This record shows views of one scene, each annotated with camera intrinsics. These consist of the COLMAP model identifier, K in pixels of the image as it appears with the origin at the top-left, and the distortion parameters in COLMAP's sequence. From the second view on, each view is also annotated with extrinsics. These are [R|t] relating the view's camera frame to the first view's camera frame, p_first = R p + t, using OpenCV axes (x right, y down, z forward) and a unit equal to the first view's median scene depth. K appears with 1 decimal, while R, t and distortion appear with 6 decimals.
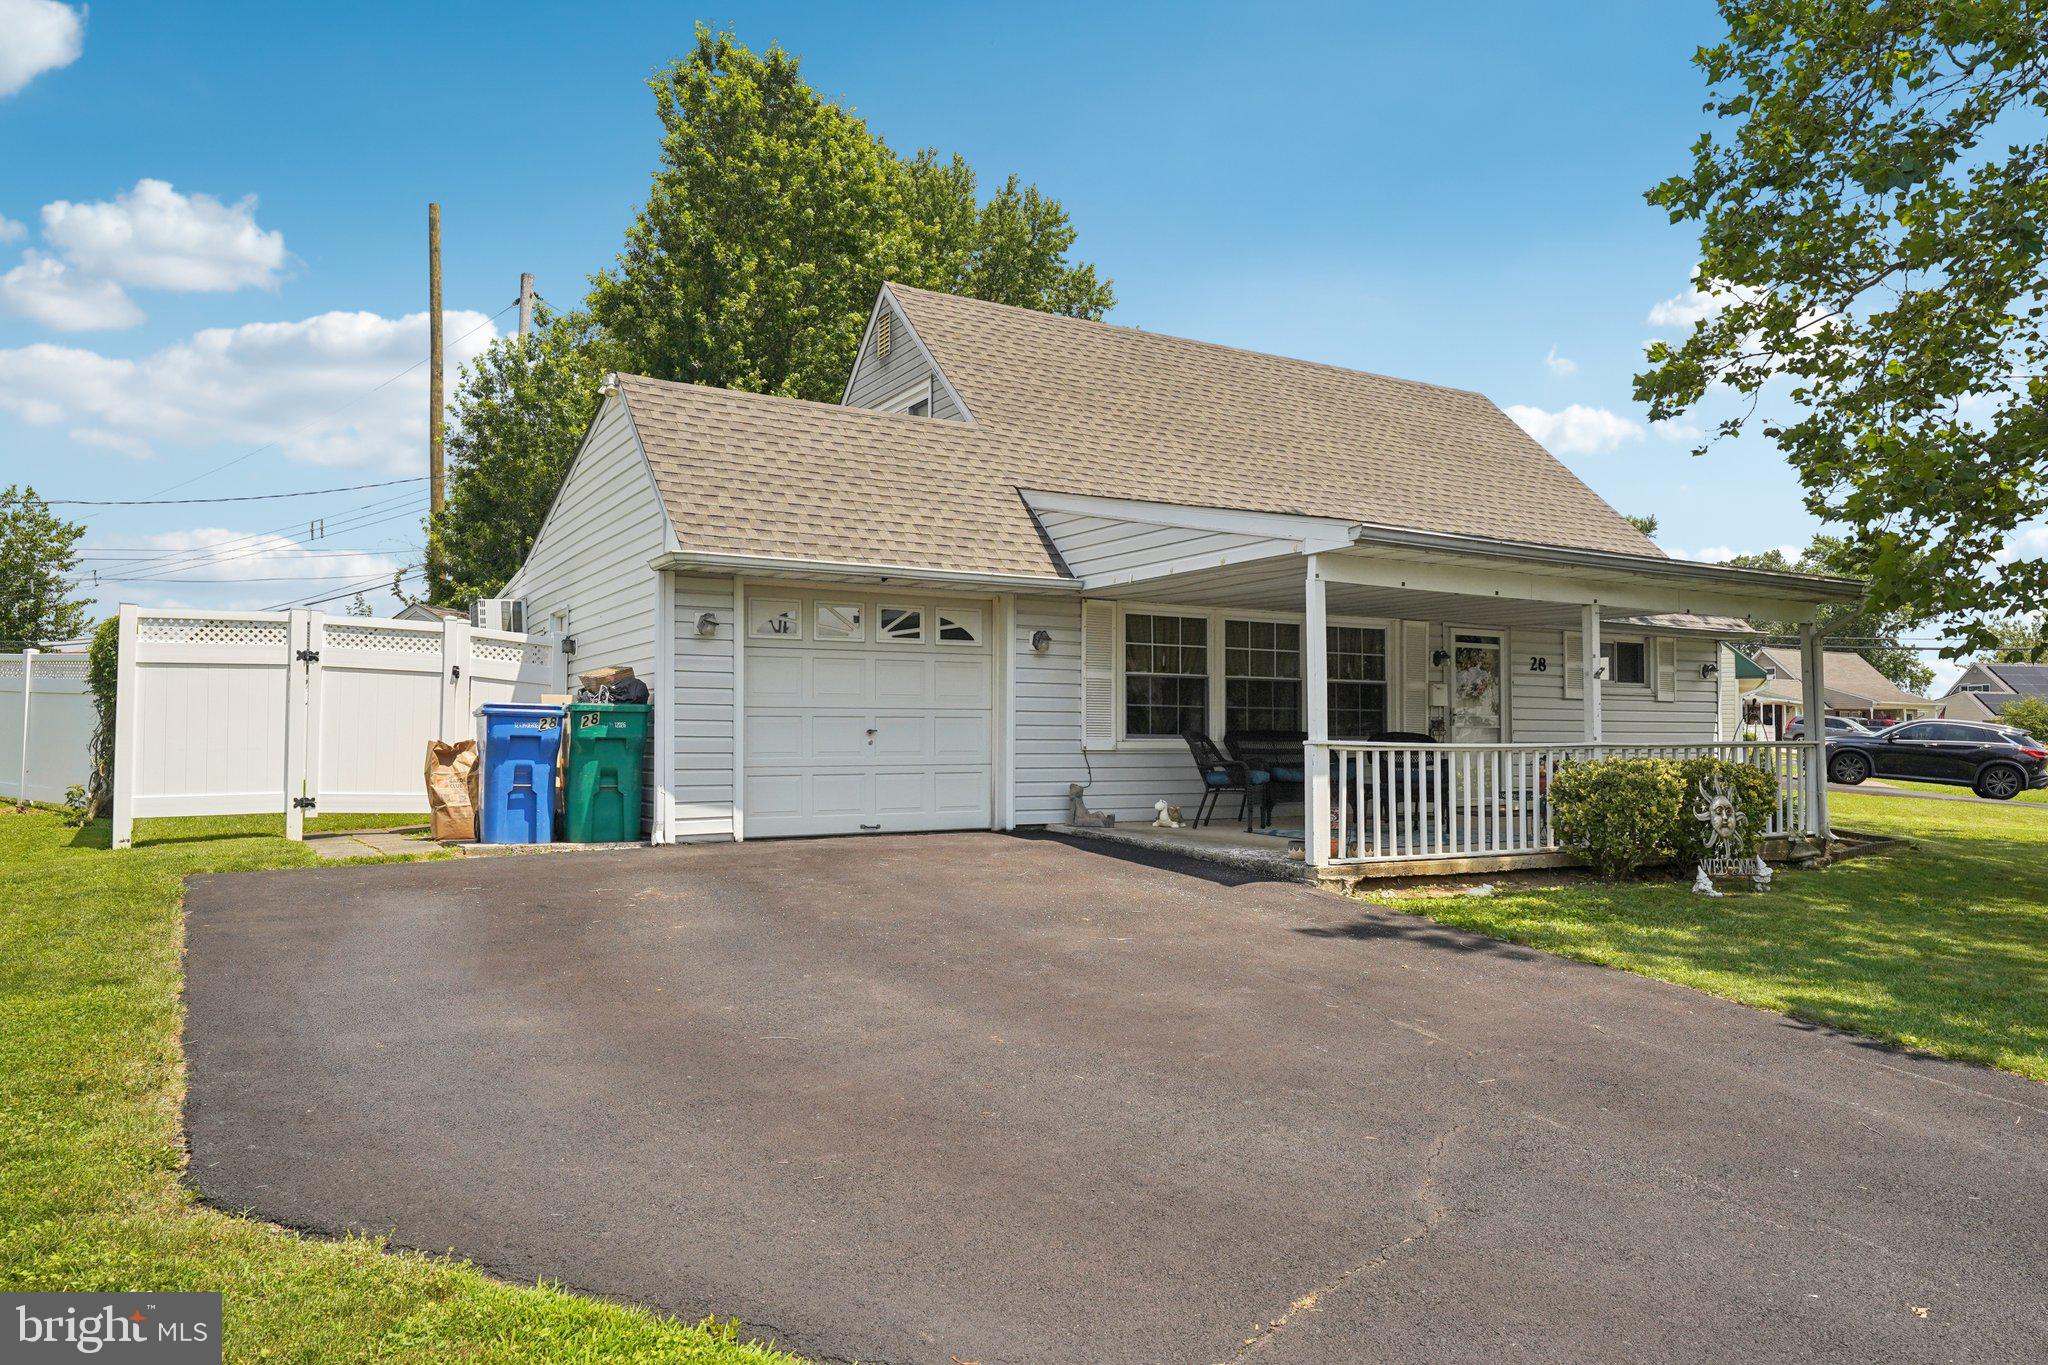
lens RADIAL K [[1368.3, 0, 1035.6], [0, 1368.3, 688.4], [0, 0, 1]] dist [0.013884, 0.000462]
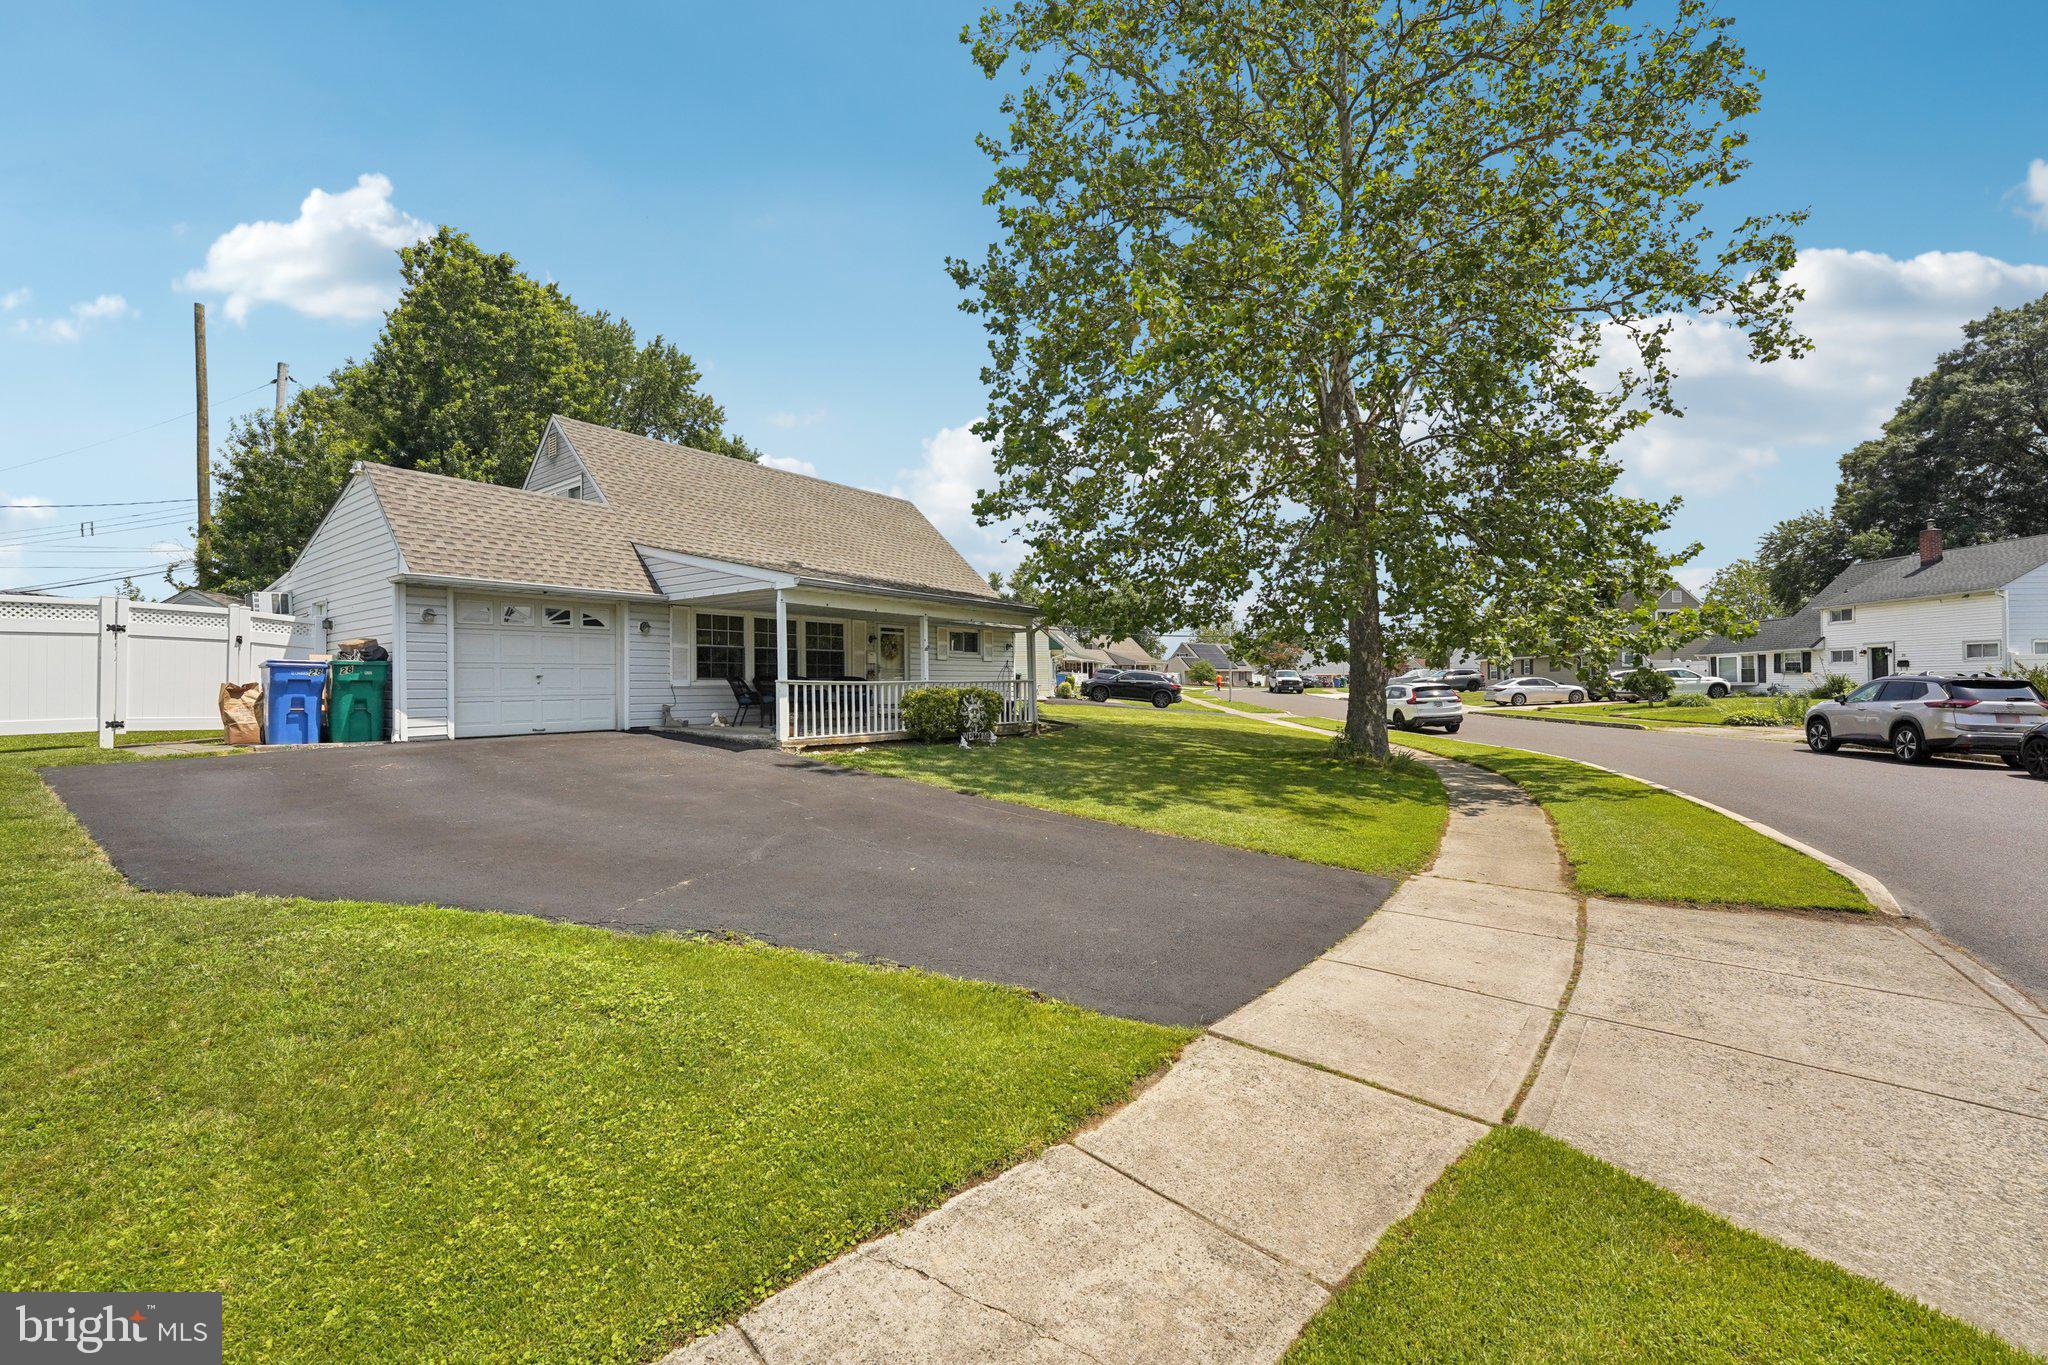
lens RADIAL K [[807.7, 0, 1023.8], [0, 807.7, 671.4], [0, 0, 1]] dist [-0.014836, 0.001692]
pose [[0.922565, -0.000905, 0.385842, 0.055706], [-0.008175, 0.999727, 0.021892, -0.003142], [-0.385756, -0.023351, 0.922305, -0.198790]]
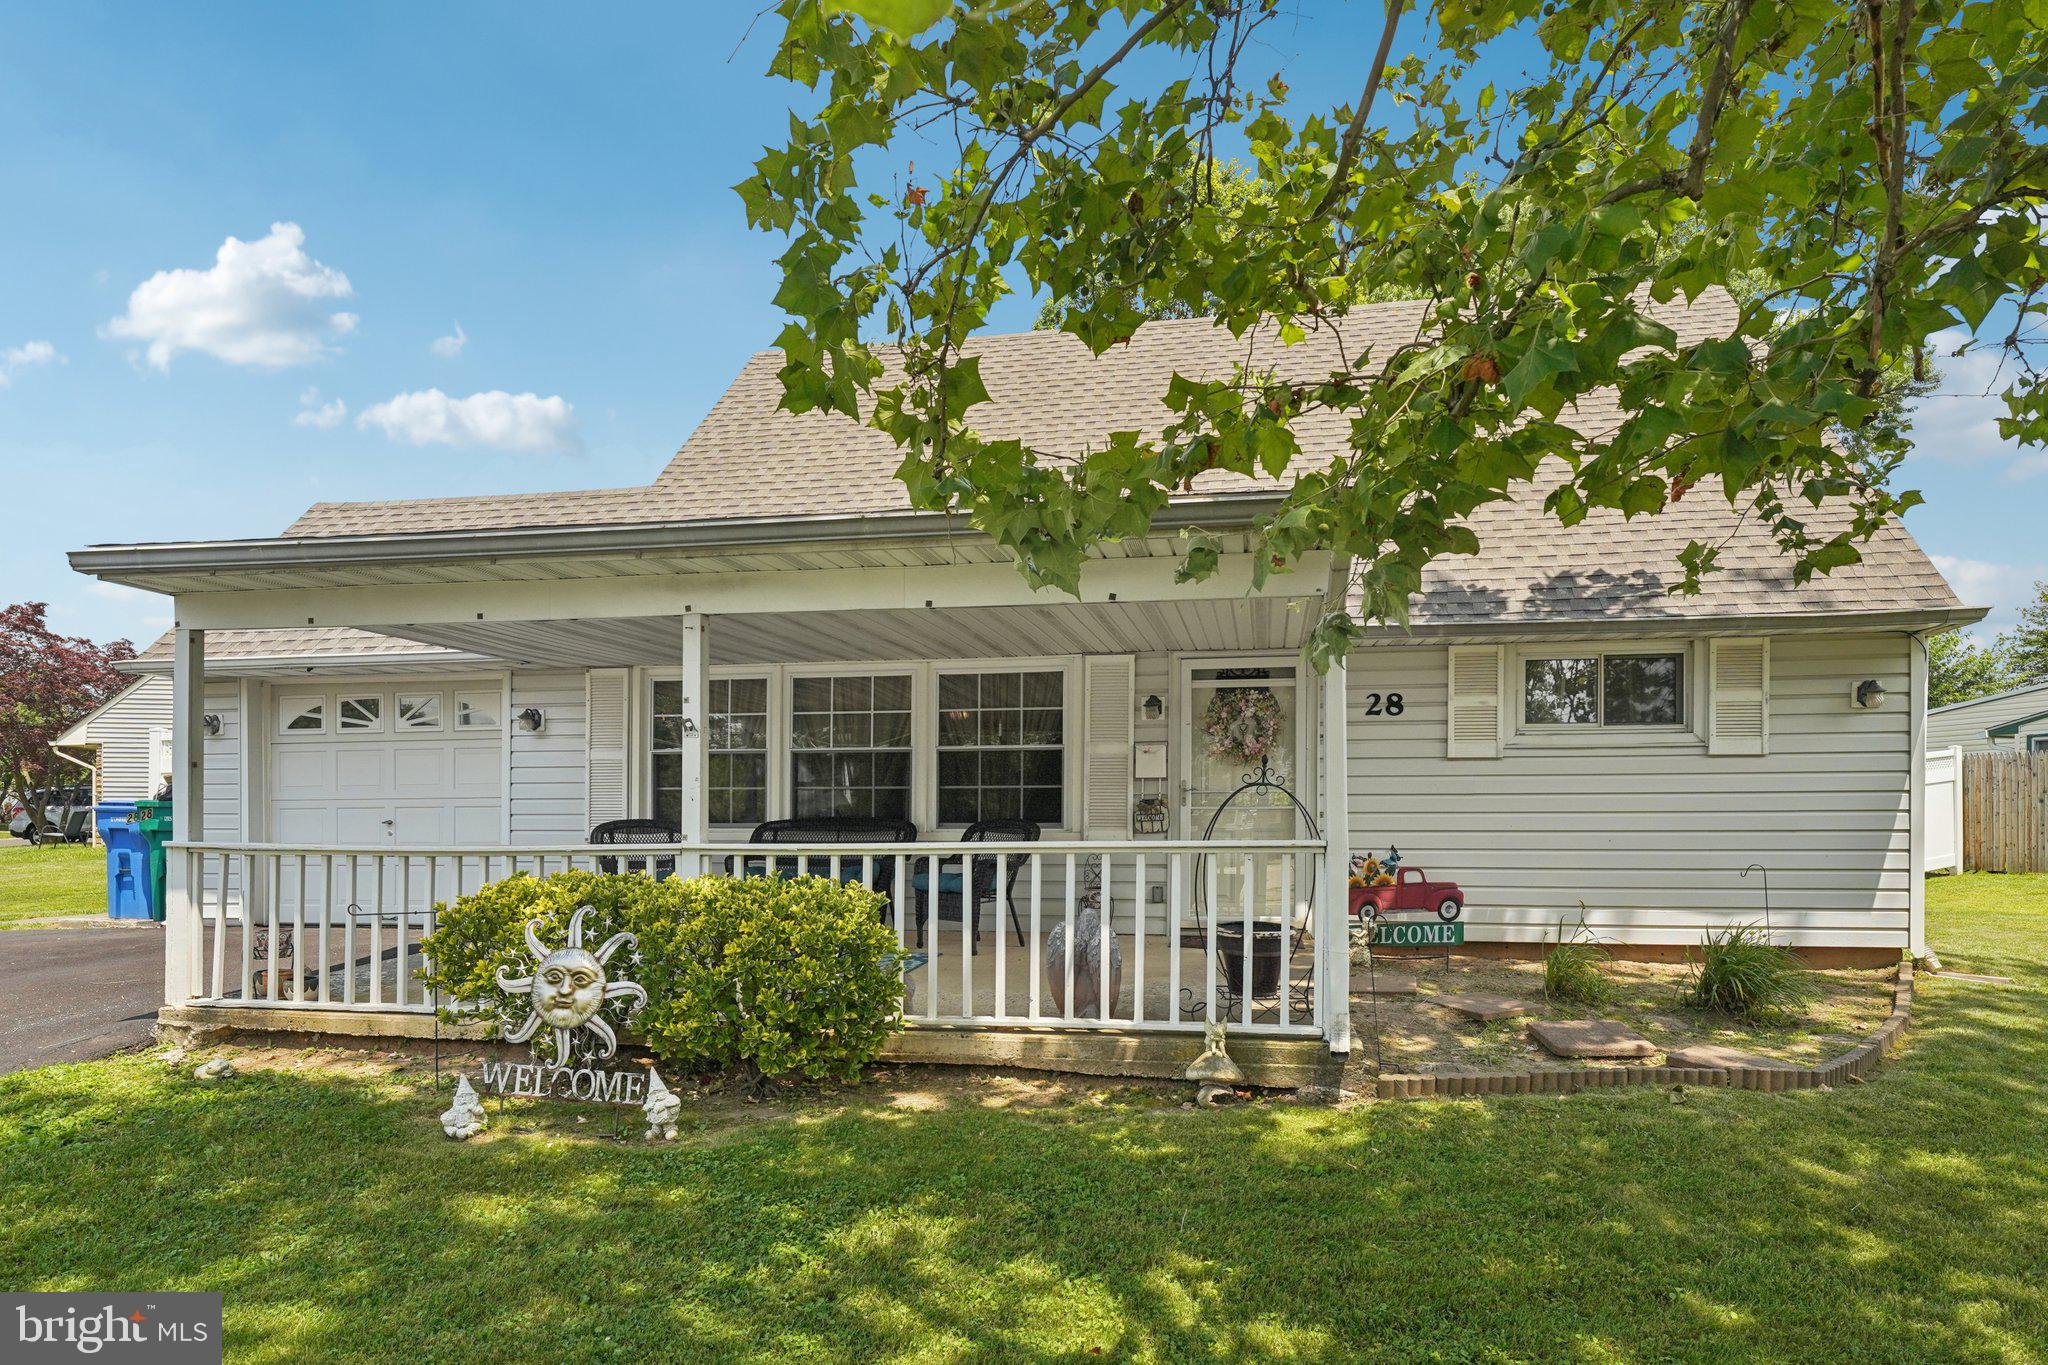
lens RADIAL K [[1221.4, 0, 1027.0], [0, 1221.4, 678.8], [0, 0, 1]] dist [-0.049500, 0.000068]
pose [[0.763652, -0.080411, -0.640601, 0.762185], [0.030946, 0.995632, -0.088086, 0.018161], [0.644886, 0.047444, 0.762805, 0.608756]]
